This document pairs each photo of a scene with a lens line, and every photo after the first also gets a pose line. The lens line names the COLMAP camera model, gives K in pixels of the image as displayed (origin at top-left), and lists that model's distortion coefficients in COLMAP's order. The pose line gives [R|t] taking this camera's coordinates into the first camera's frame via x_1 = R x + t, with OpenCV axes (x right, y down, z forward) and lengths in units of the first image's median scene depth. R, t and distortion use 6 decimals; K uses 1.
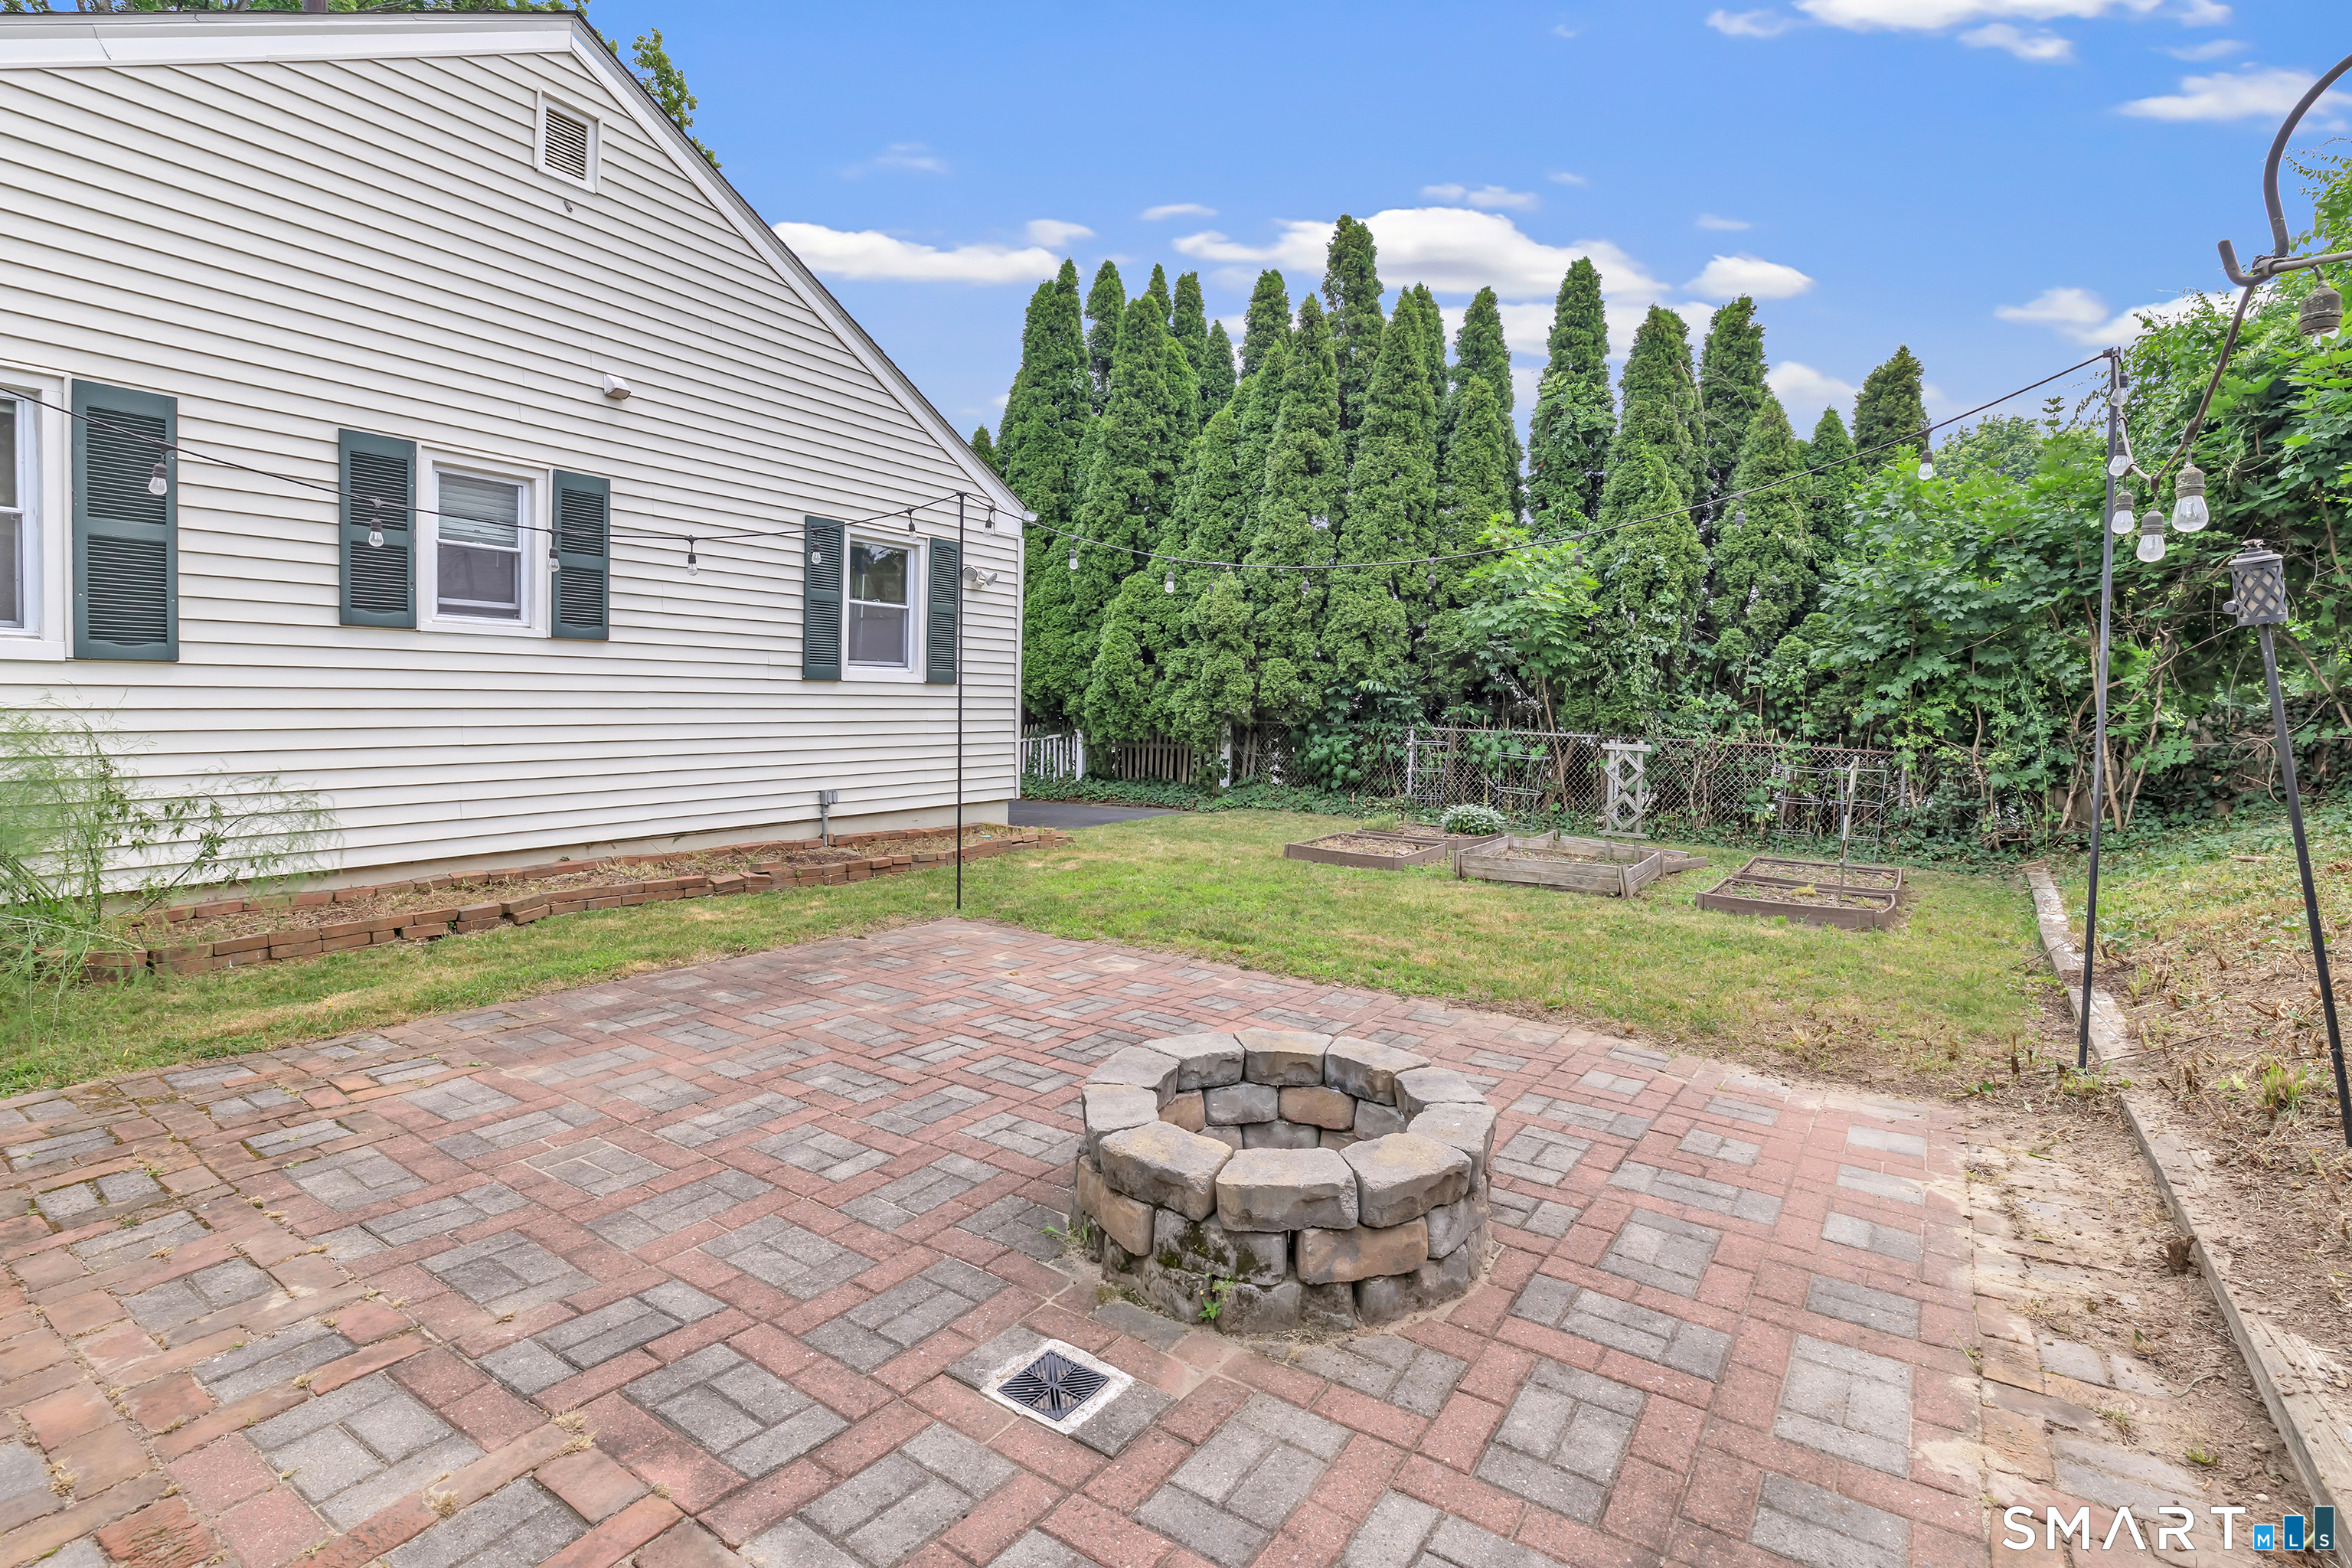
lens RADIAL K [[1080.8, 0, 1170.6], [0, 1080.8, 727.4], [0, 0, 1]] dist [0.001715, 0.000808]
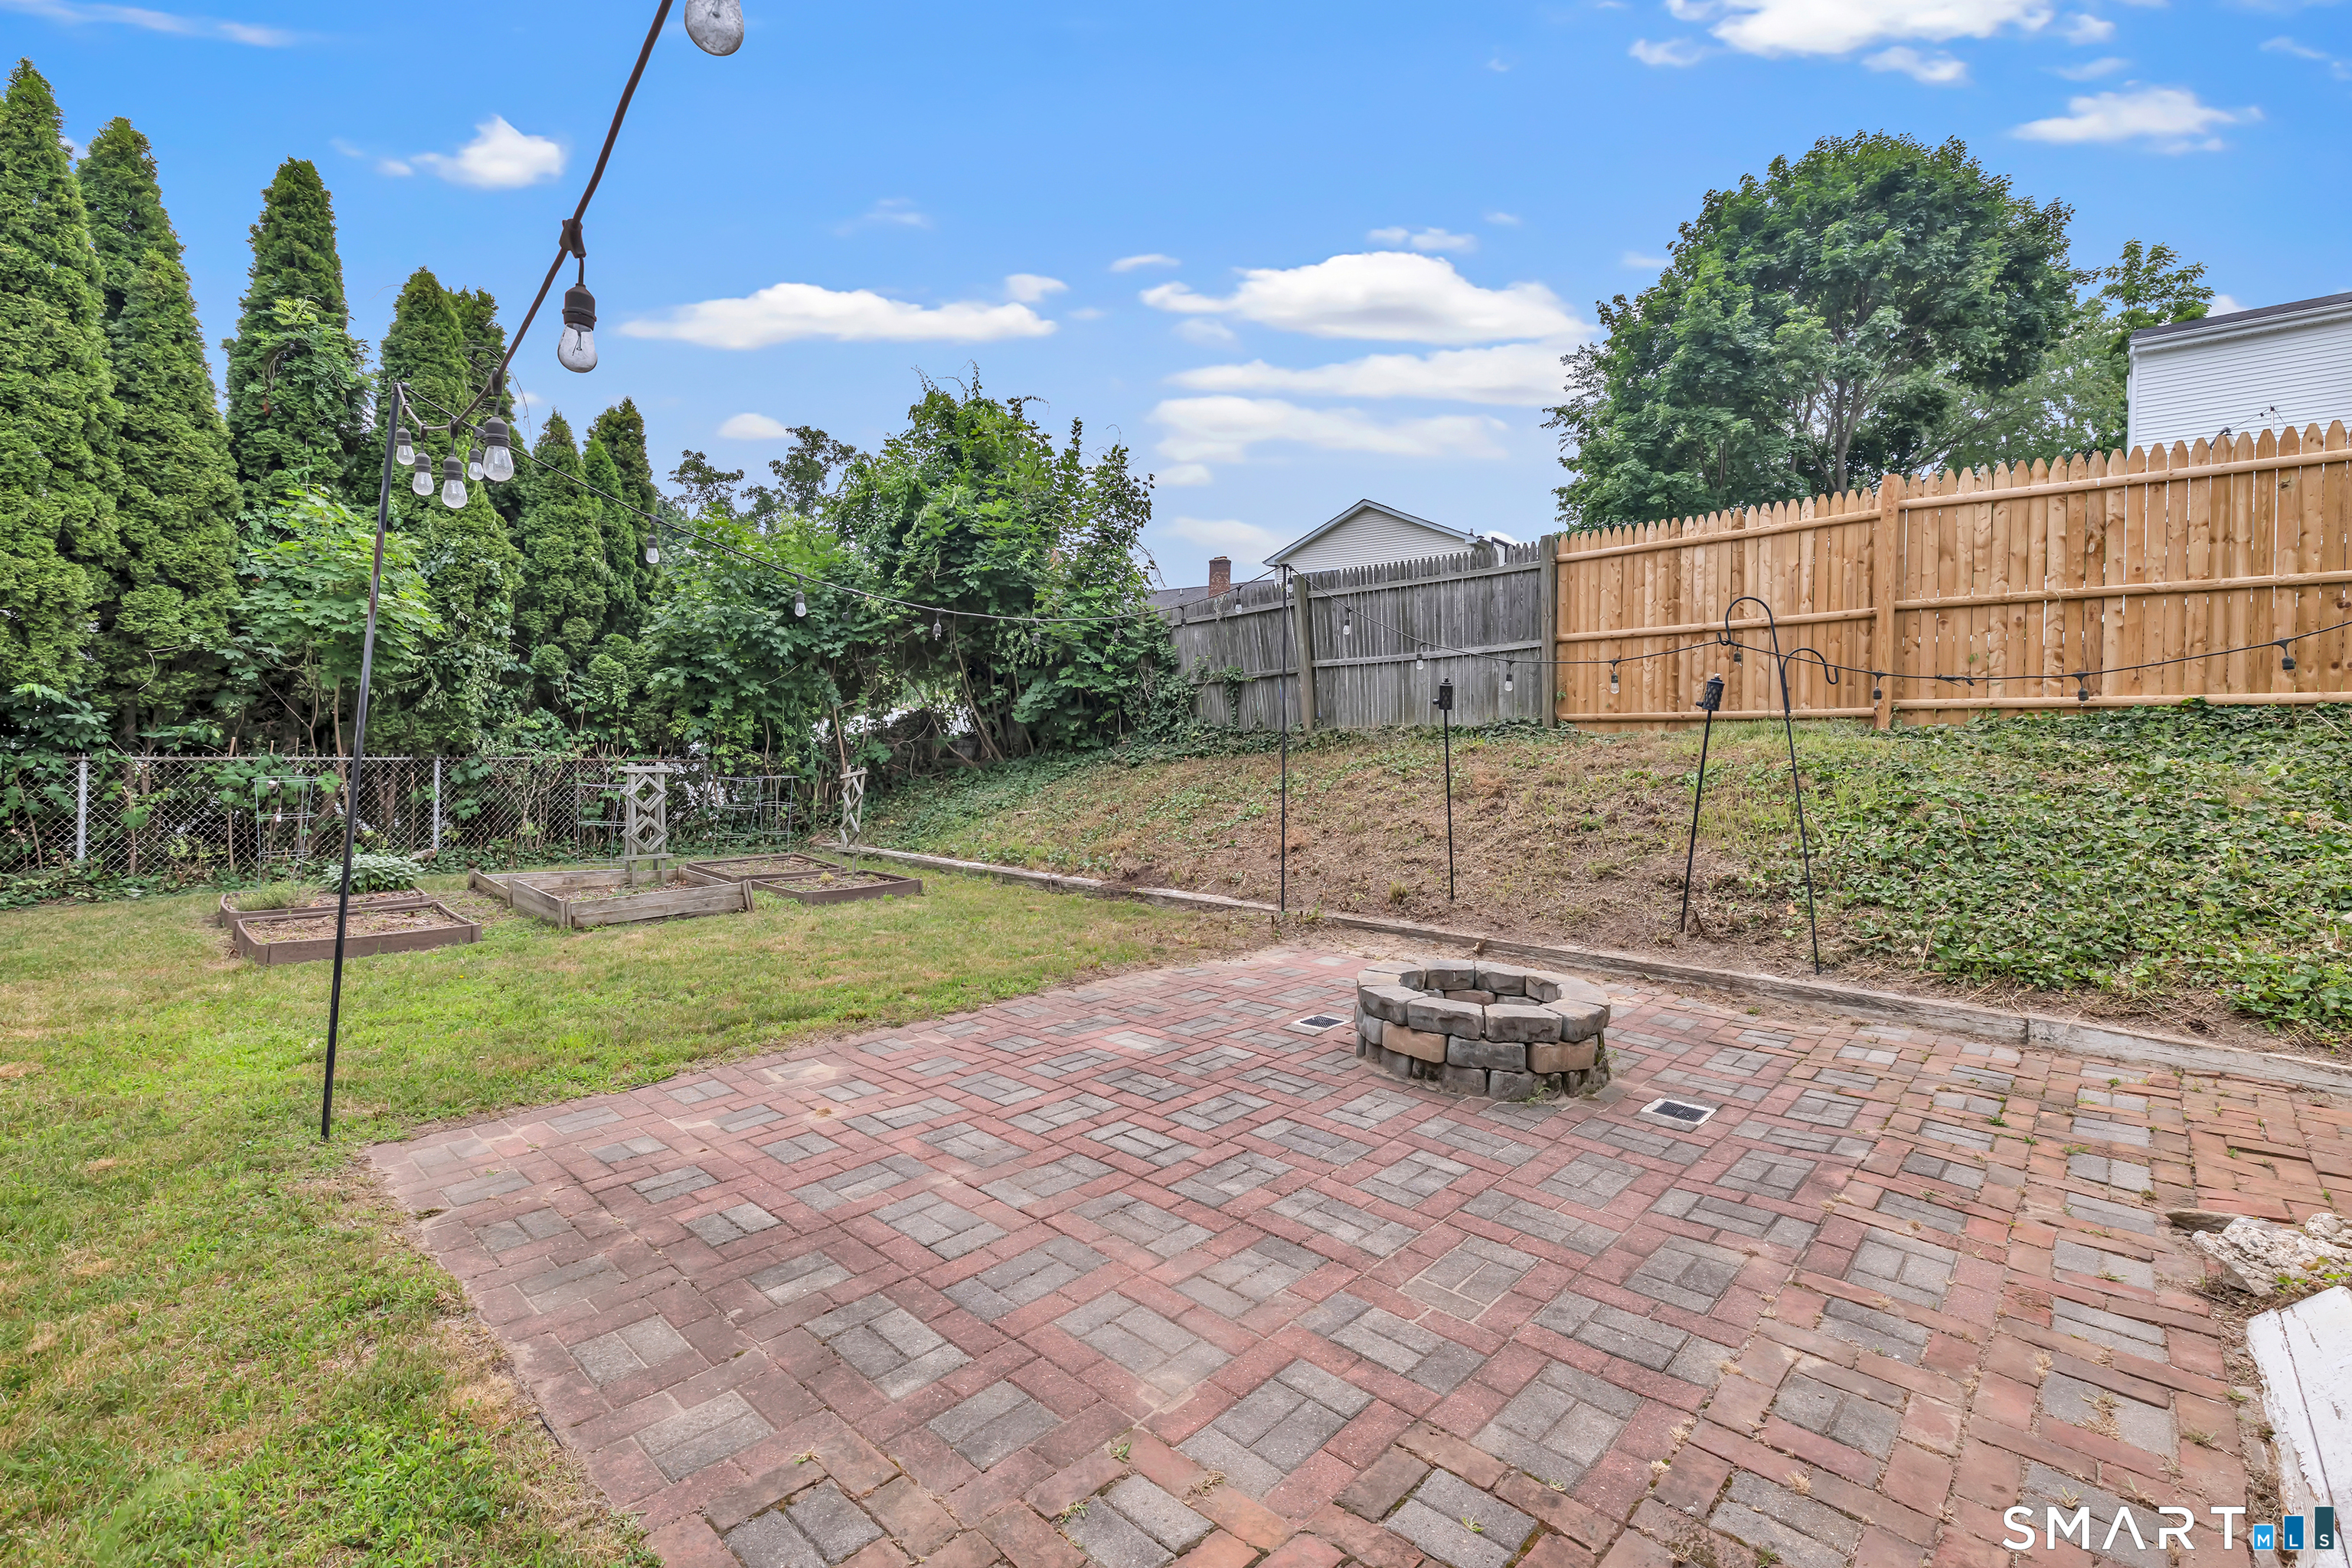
lens RADIAL K [[1075.6, 0, 1177.2], [0, 1075.6, 776.9], [0, 0, 1]] dist [-0.000081, 0.000245]
pose [[0.147980, -0.066089, 0.986780, -1.157979], [0.015564, 0.997797, 0.064493, -0.074958], [-0.988868, 0.005815, 0.148683, 0.876001]]
